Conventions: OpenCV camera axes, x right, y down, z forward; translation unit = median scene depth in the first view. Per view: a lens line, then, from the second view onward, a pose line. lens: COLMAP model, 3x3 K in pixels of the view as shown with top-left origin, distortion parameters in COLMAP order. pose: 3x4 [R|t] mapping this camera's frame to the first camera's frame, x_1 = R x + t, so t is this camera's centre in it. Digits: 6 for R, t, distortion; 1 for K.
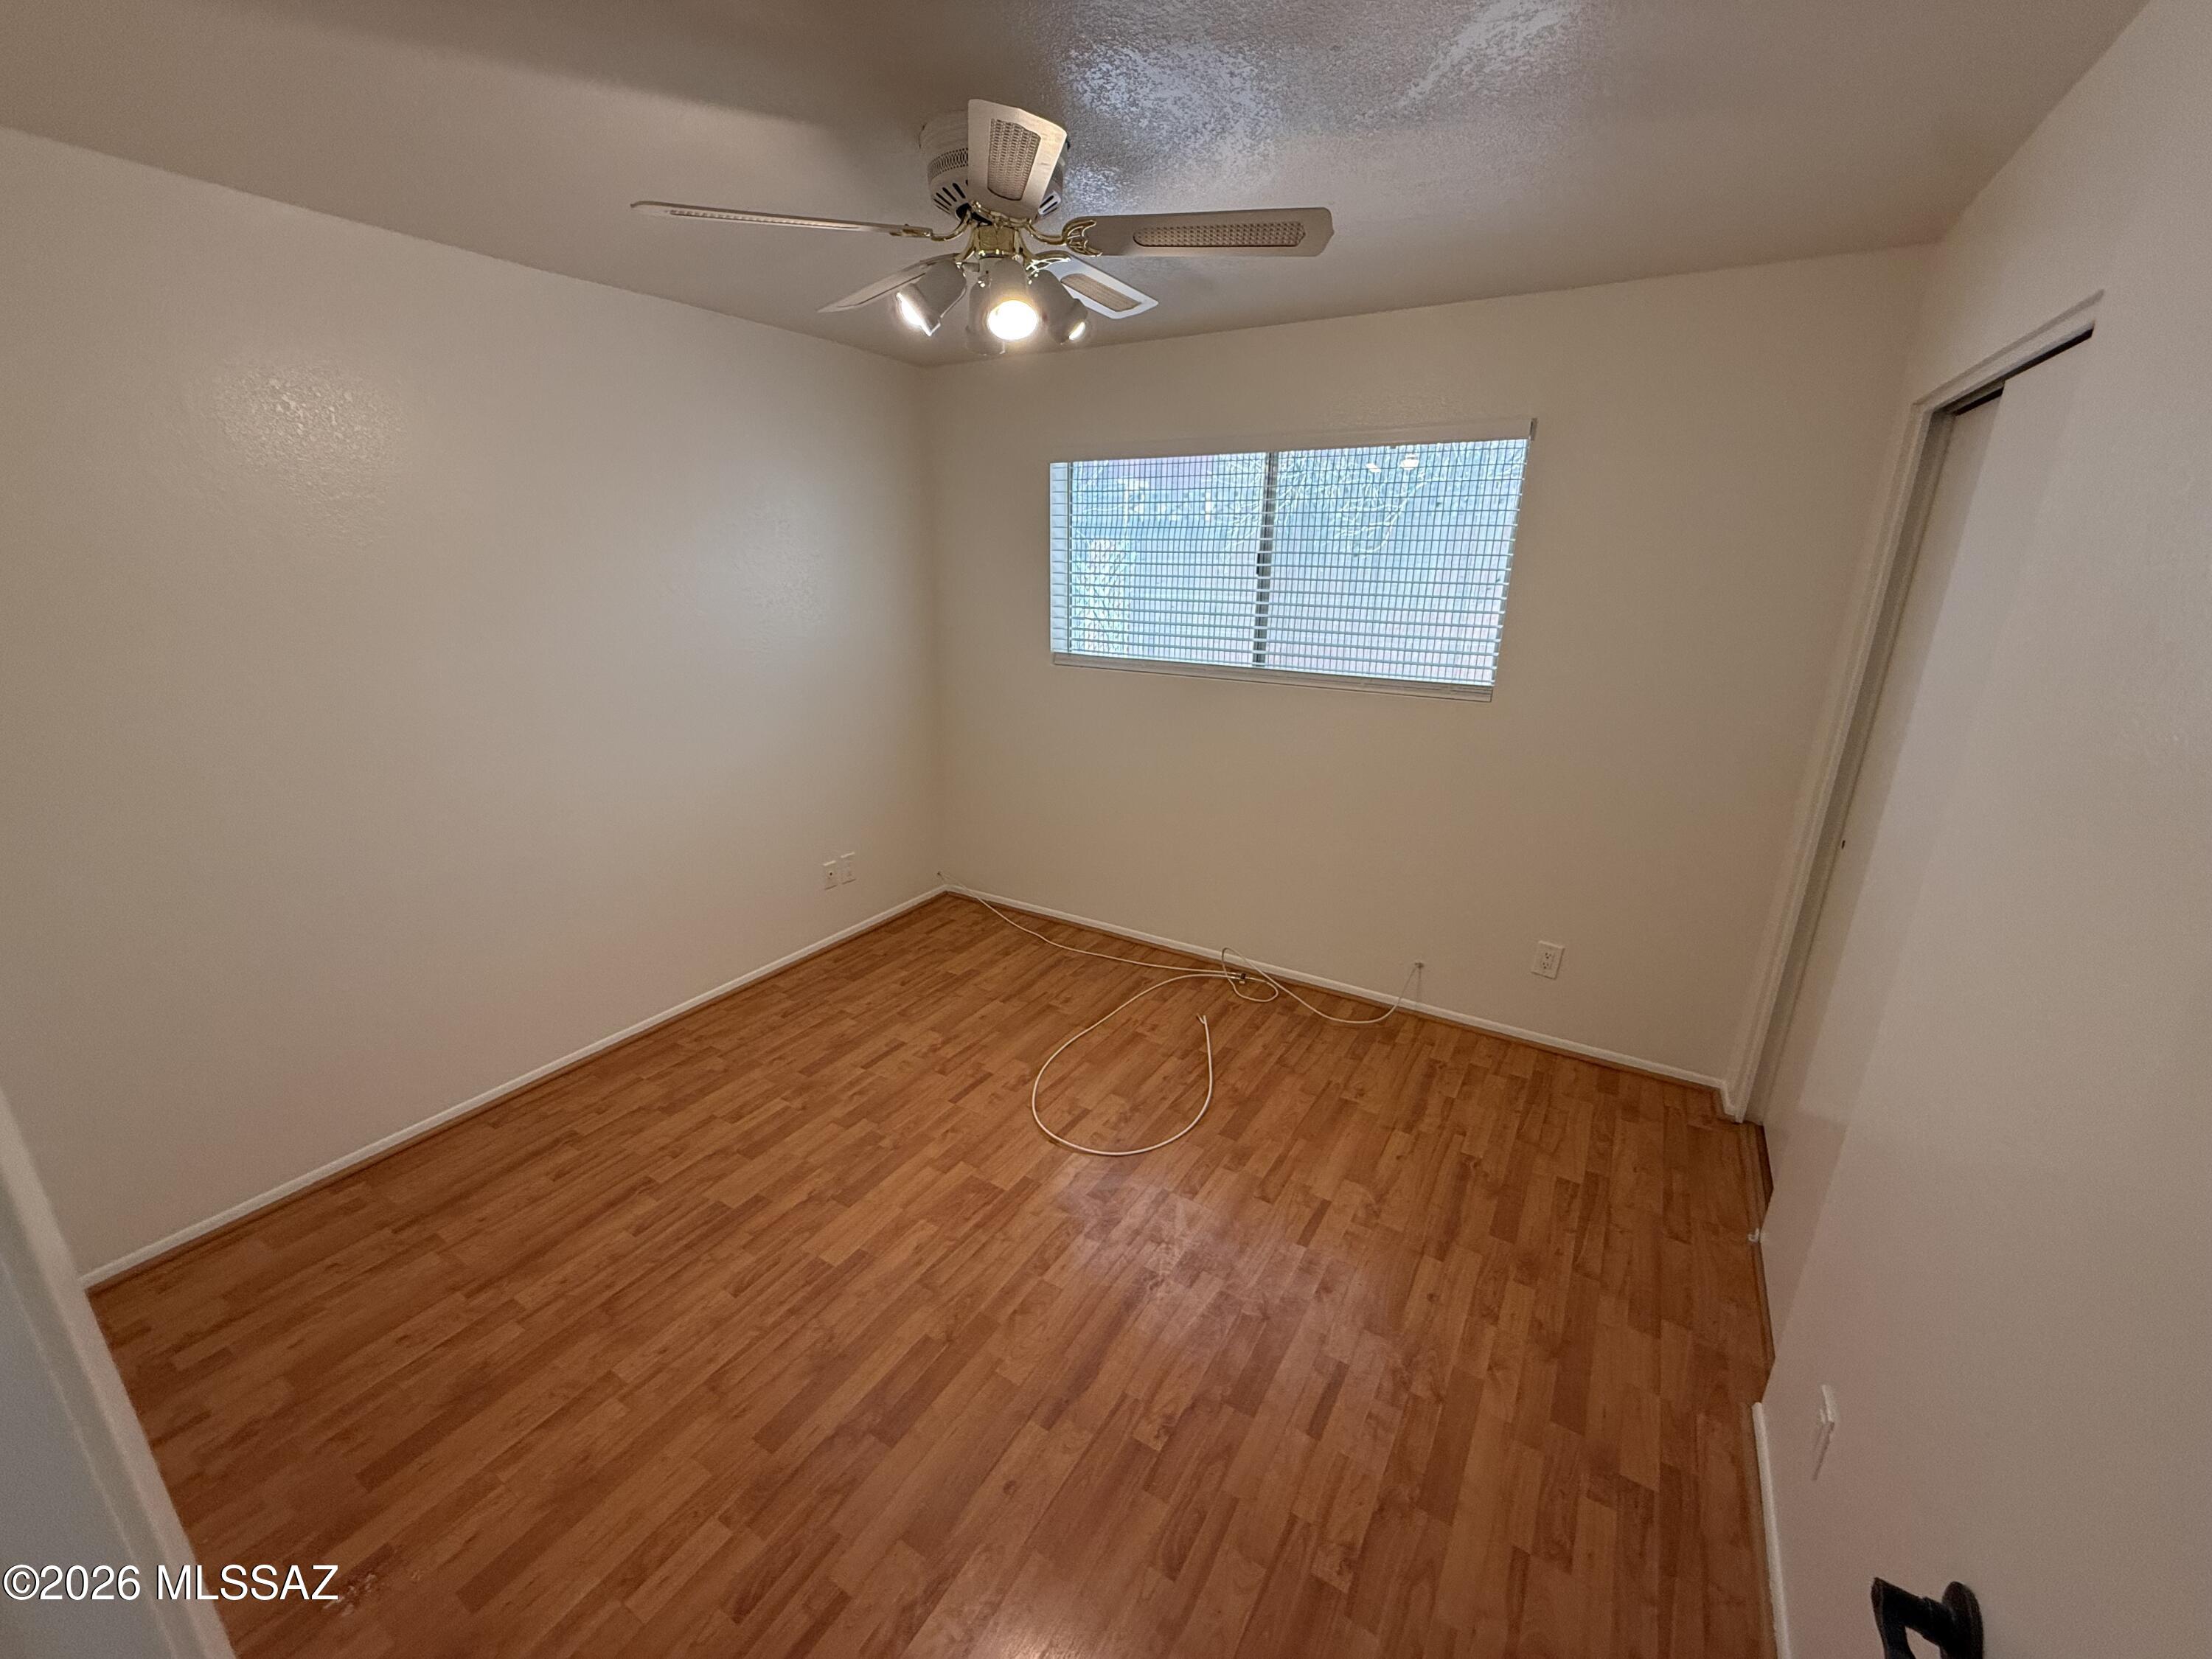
lens RADIAL K [[885.7, 0, 1094.9], [0, 885.7, 826.0], [0, 0, 1]] dist [-0.000217, -0.000101]
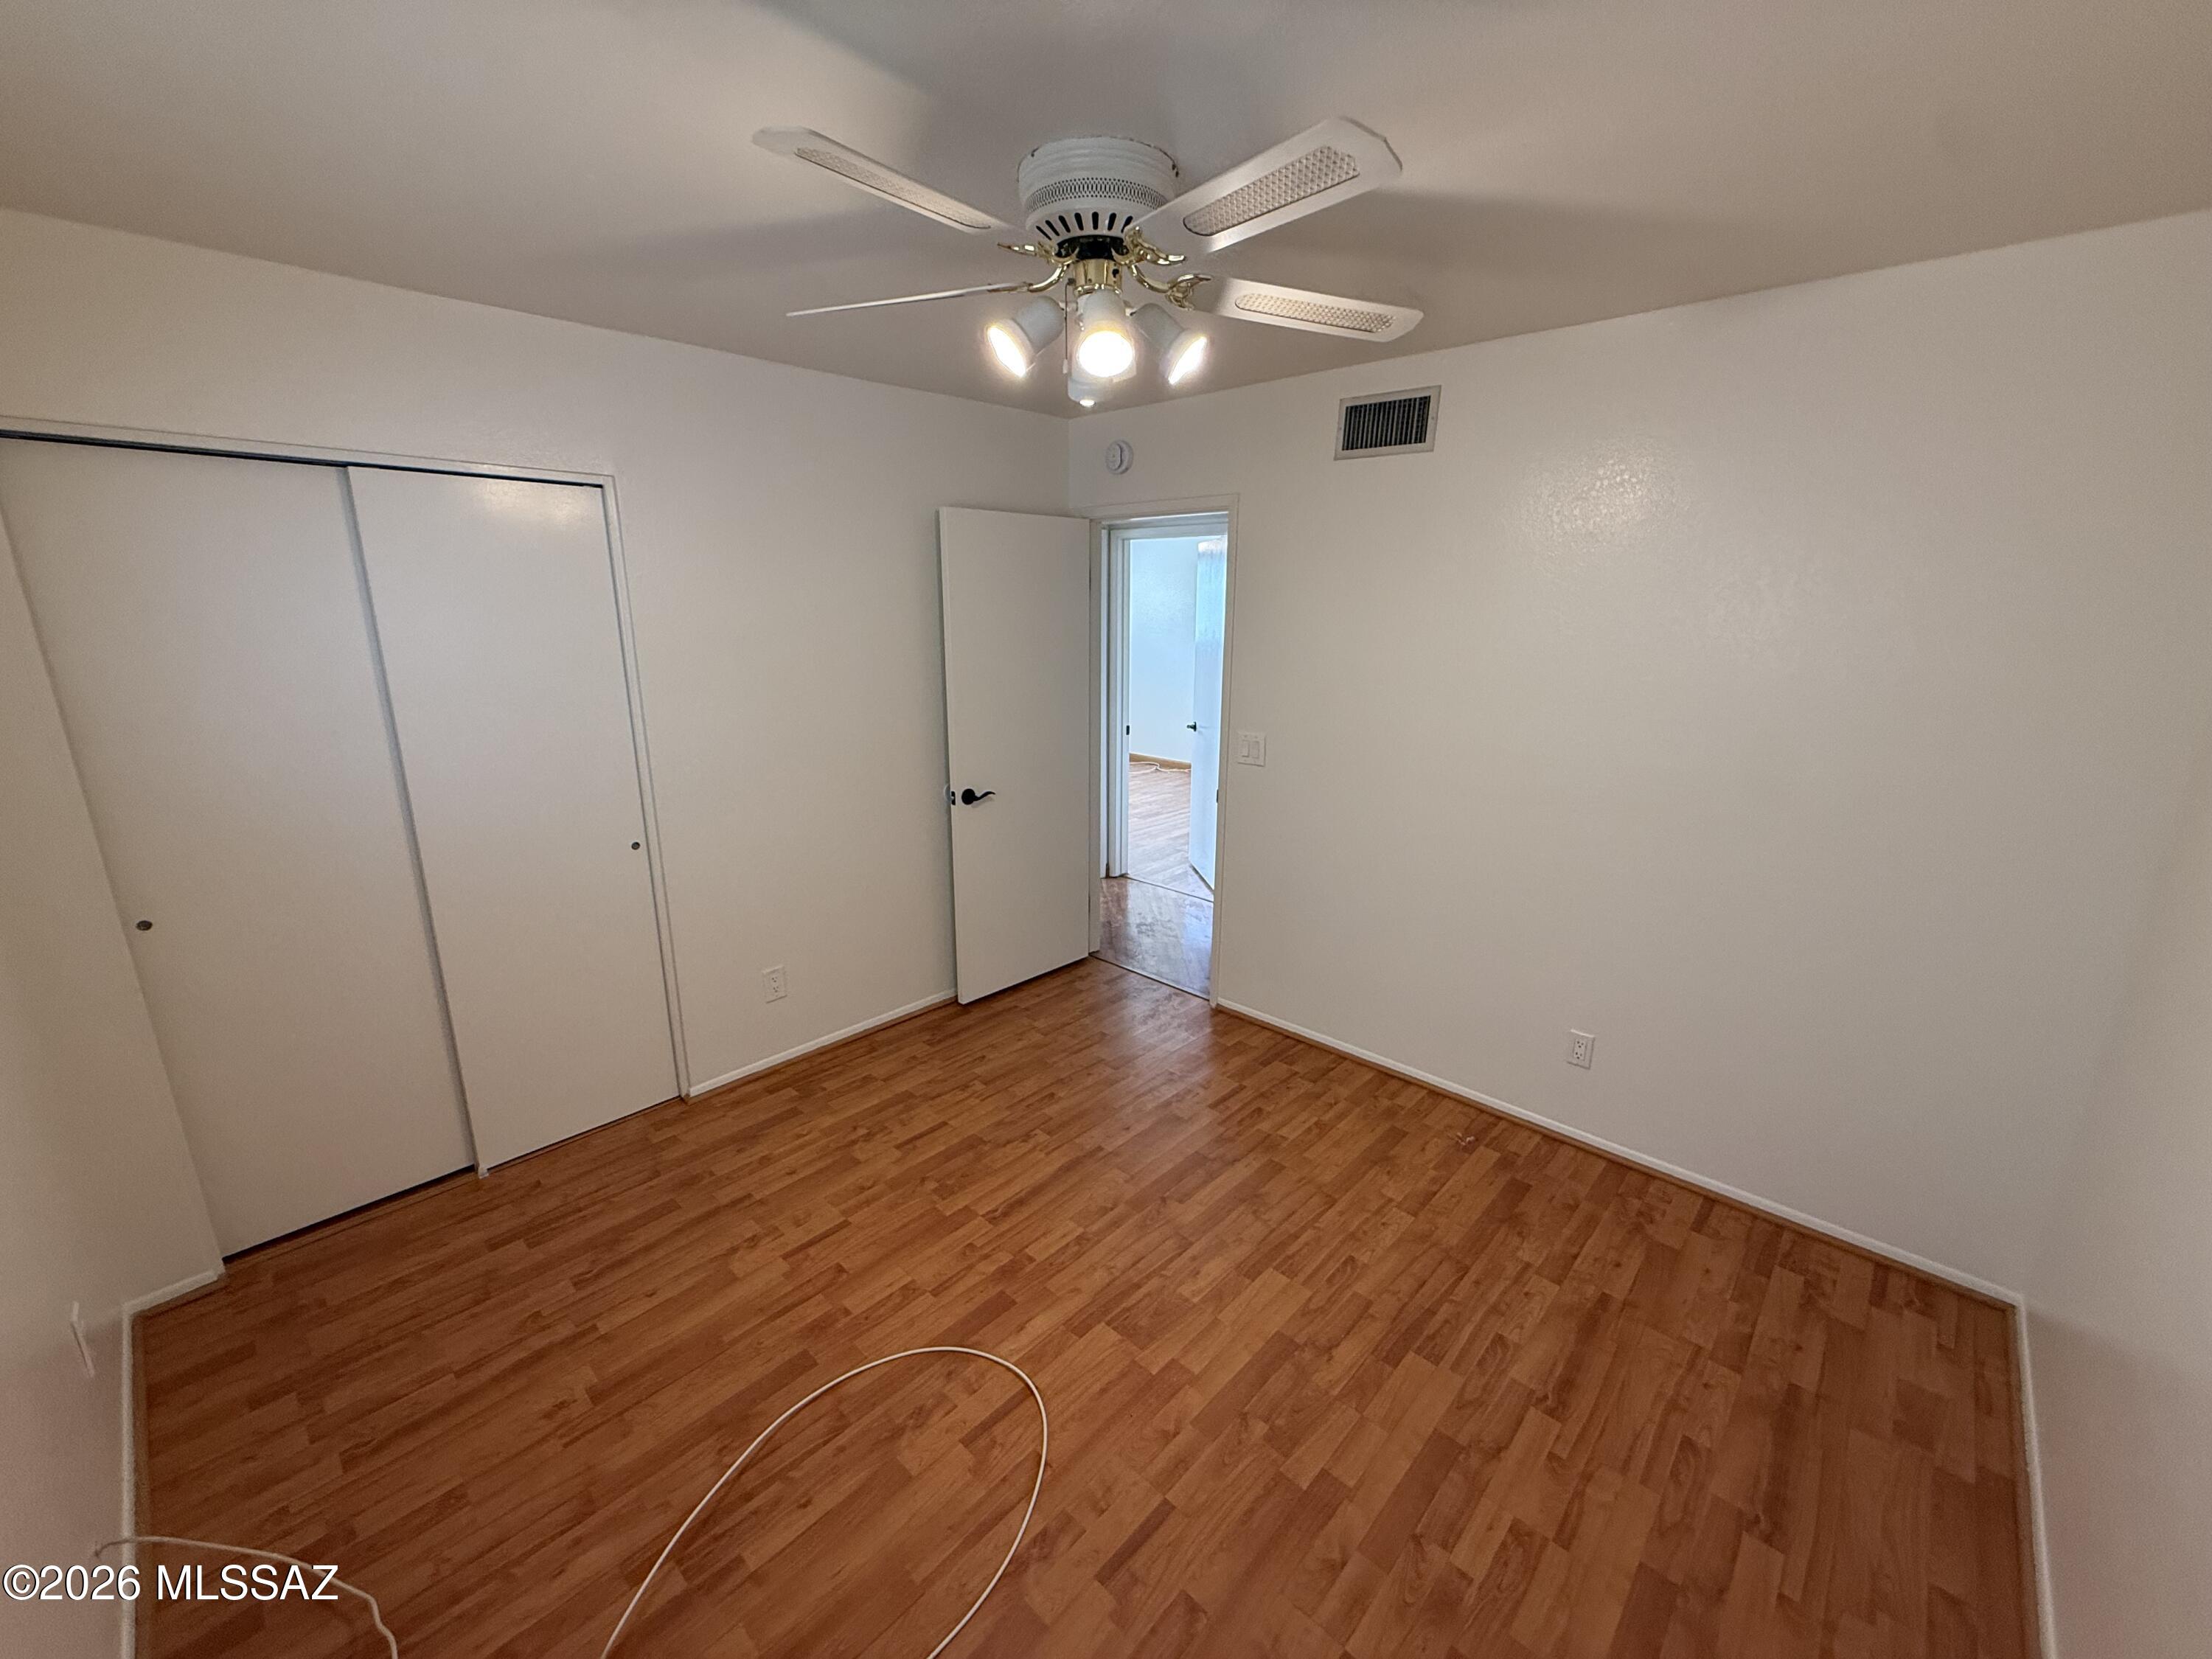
lens RADIAL K [[885.7, 0, 1094.9], [0, 885.7, 826.0], [0, 0, 1]] dist [-0.000217, -0.000101]
pose [[-0.978498, -0.066298, 0.195312, -0.242373], [0.046929, 0.850533, 0.523824, -0.495984], [-0.200847, 0.521726, -0.829133, 1.548880]]
